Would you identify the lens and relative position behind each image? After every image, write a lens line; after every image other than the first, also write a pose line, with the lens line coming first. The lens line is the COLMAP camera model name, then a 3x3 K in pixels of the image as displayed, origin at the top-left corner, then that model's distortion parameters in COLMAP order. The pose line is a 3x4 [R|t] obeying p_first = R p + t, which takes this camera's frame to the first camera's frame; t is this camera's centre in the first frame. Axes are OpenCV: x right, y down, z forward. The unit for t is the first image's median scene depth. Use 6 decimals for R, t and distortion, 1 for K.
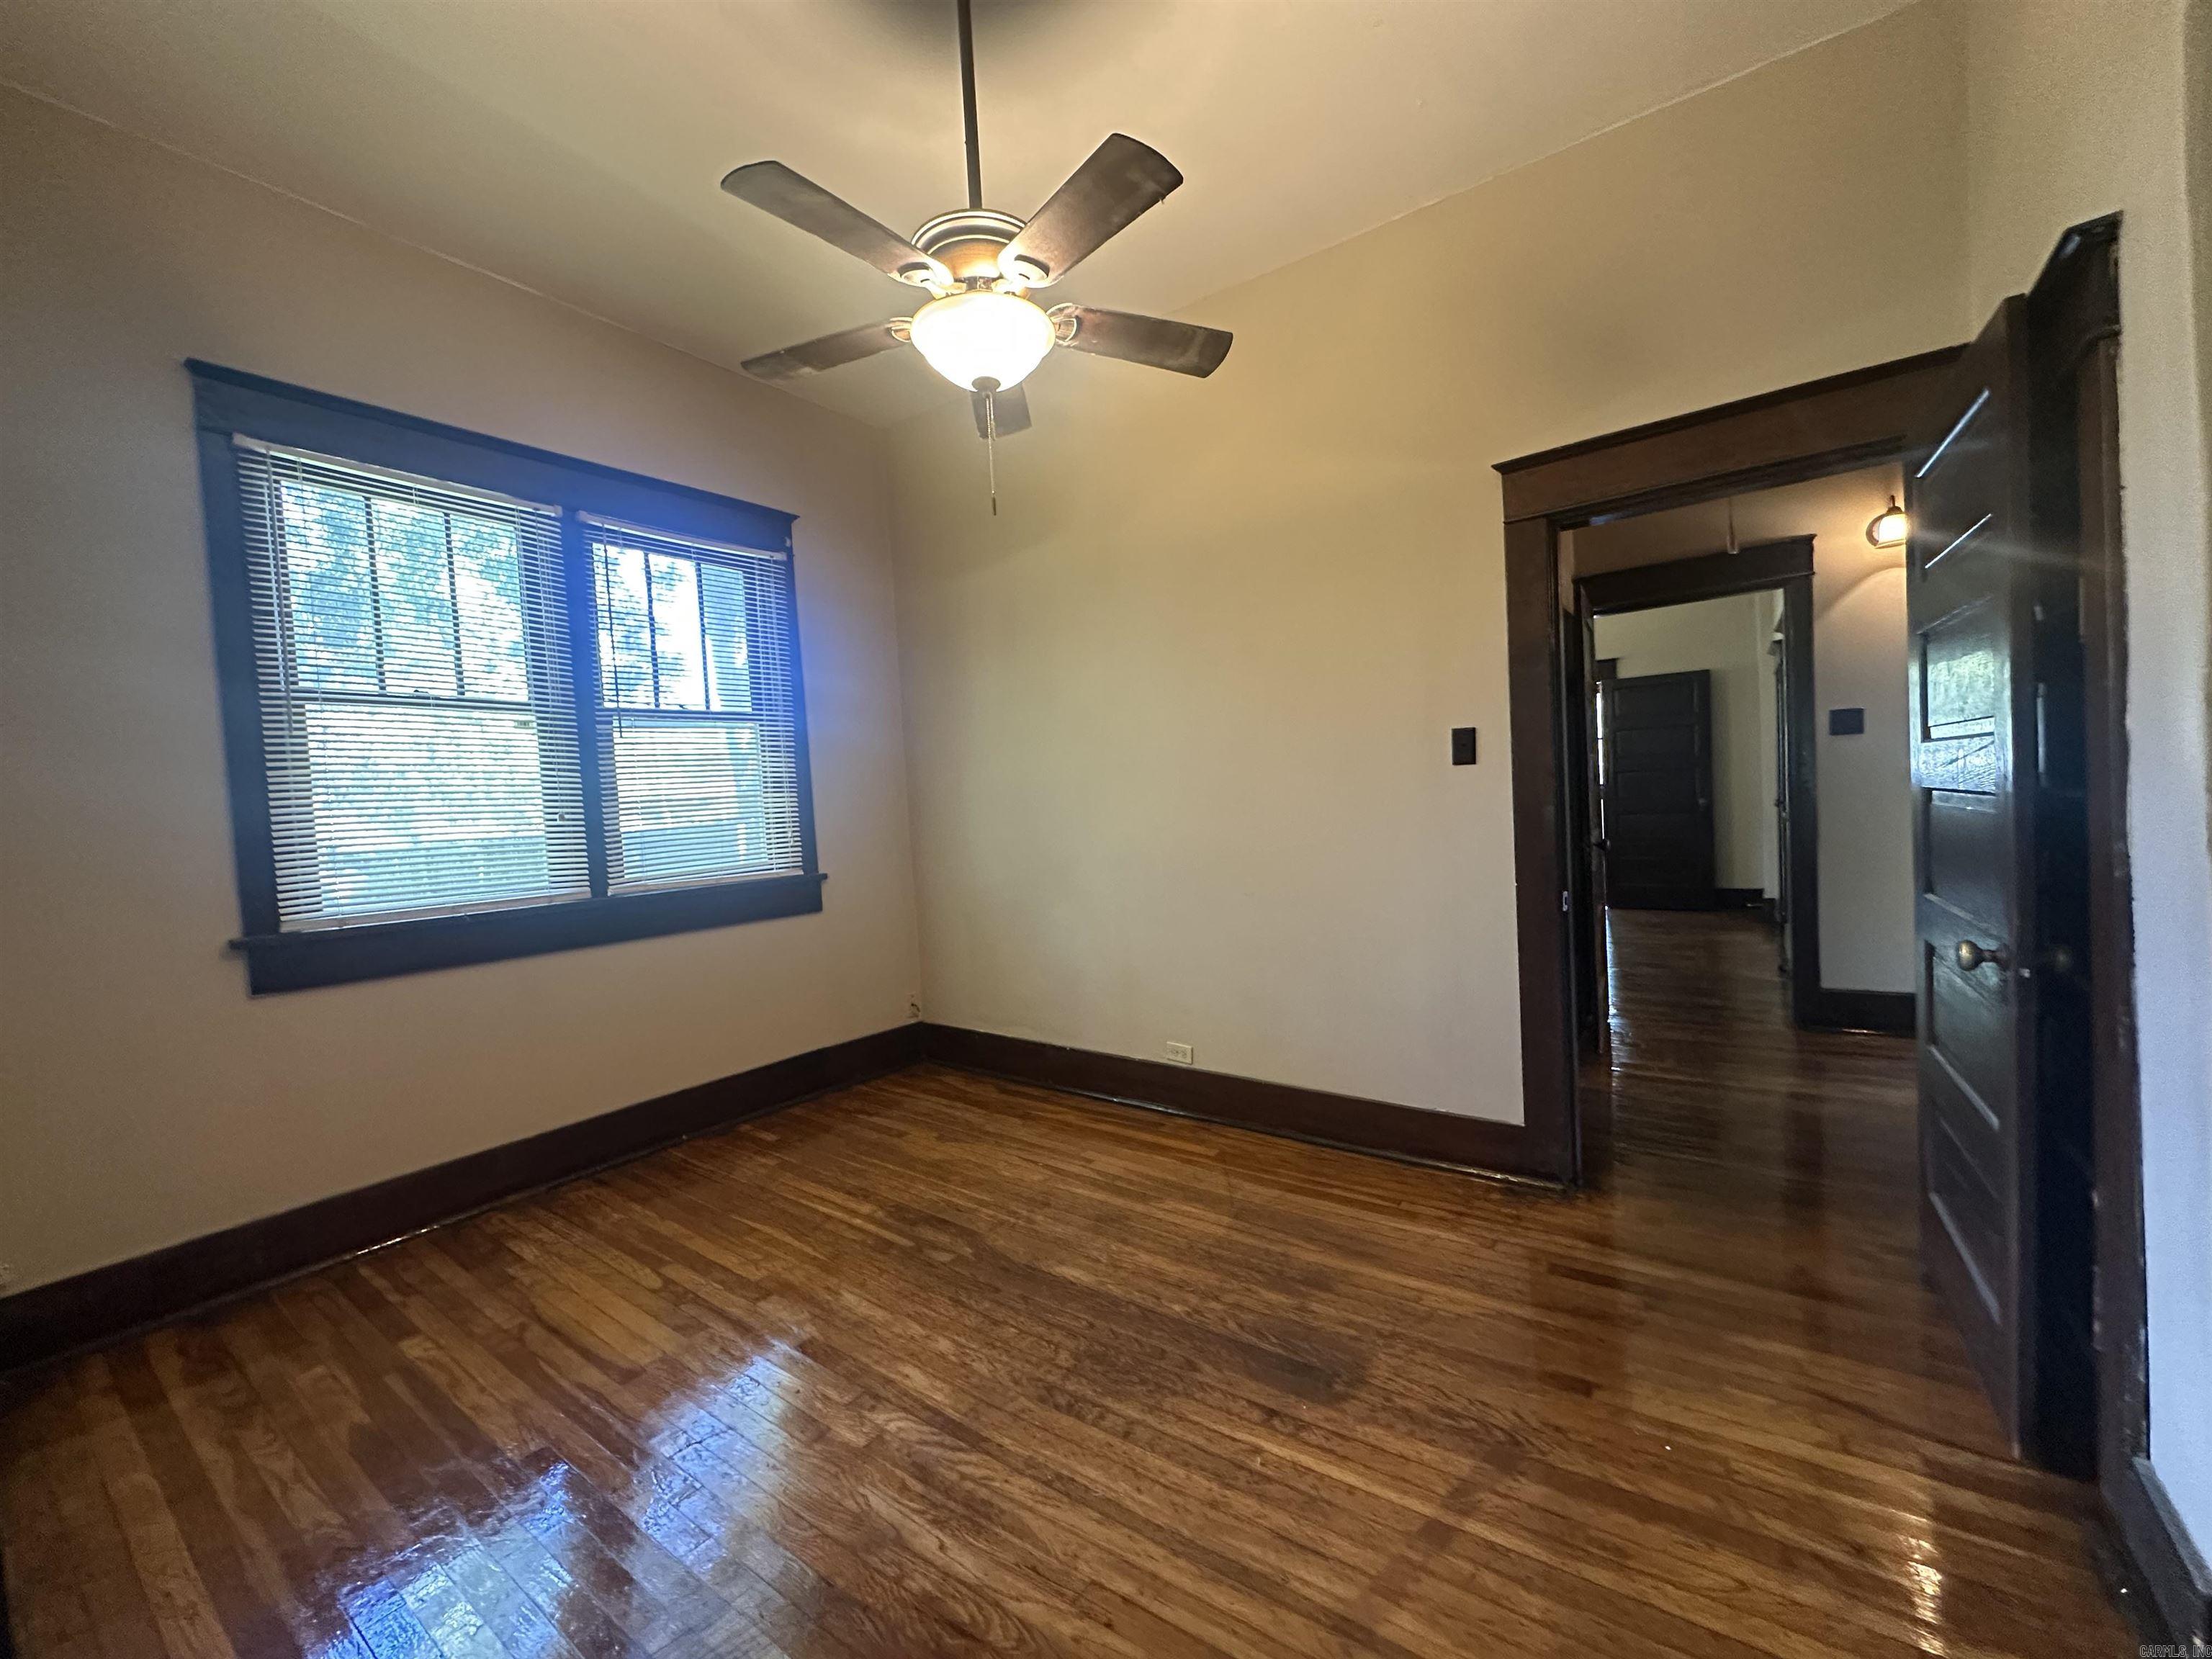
lens RADIAL K [[885.3, 0, 1101.0], [0, 885.3, 834.1], [0, 0, 1]] dist [-0.002442, -0.000128]
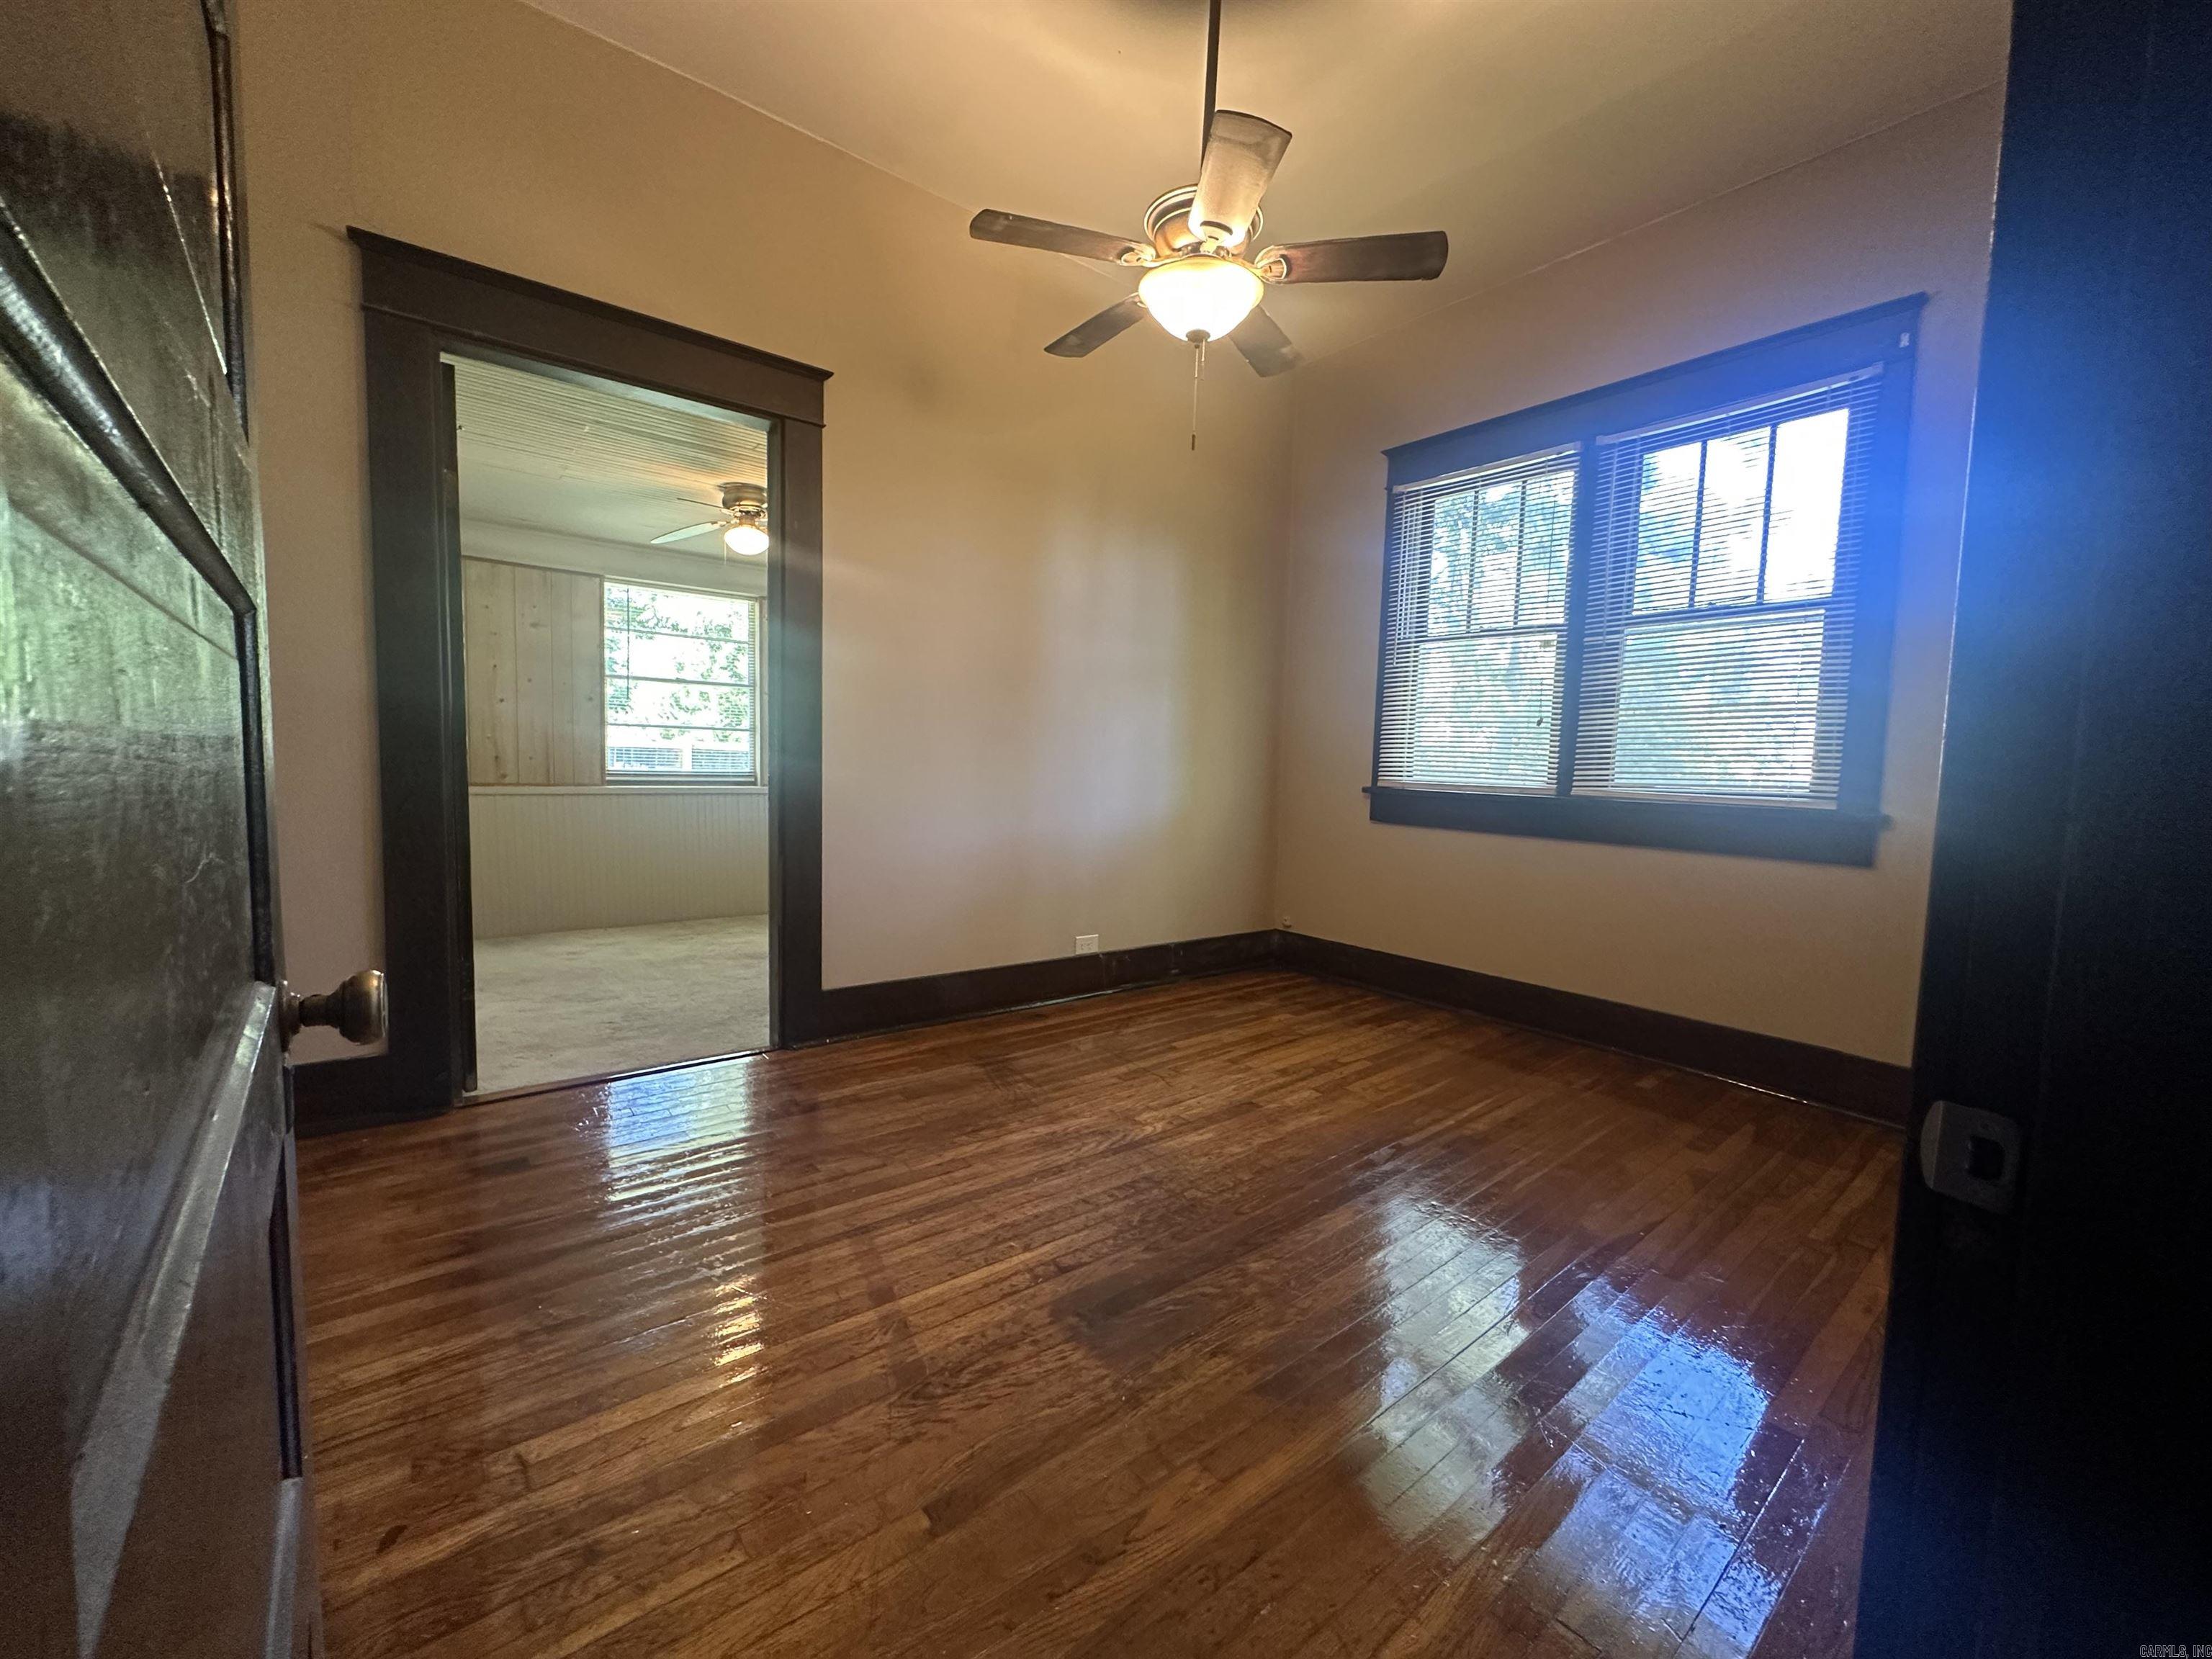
lens RADIAL K [[885.3, 0, 1101.0], [0, 885.3, 834.1], [0, 0, 1]] dist [-0.002442, -0.000128]
pose [[-0.276759, 0.124118, -0.952890, 1.047306], [-0.051362, 0.988295, 0.143648, -0.017561], [0.959566, 0.088698, -0.267145, 1.186228]]
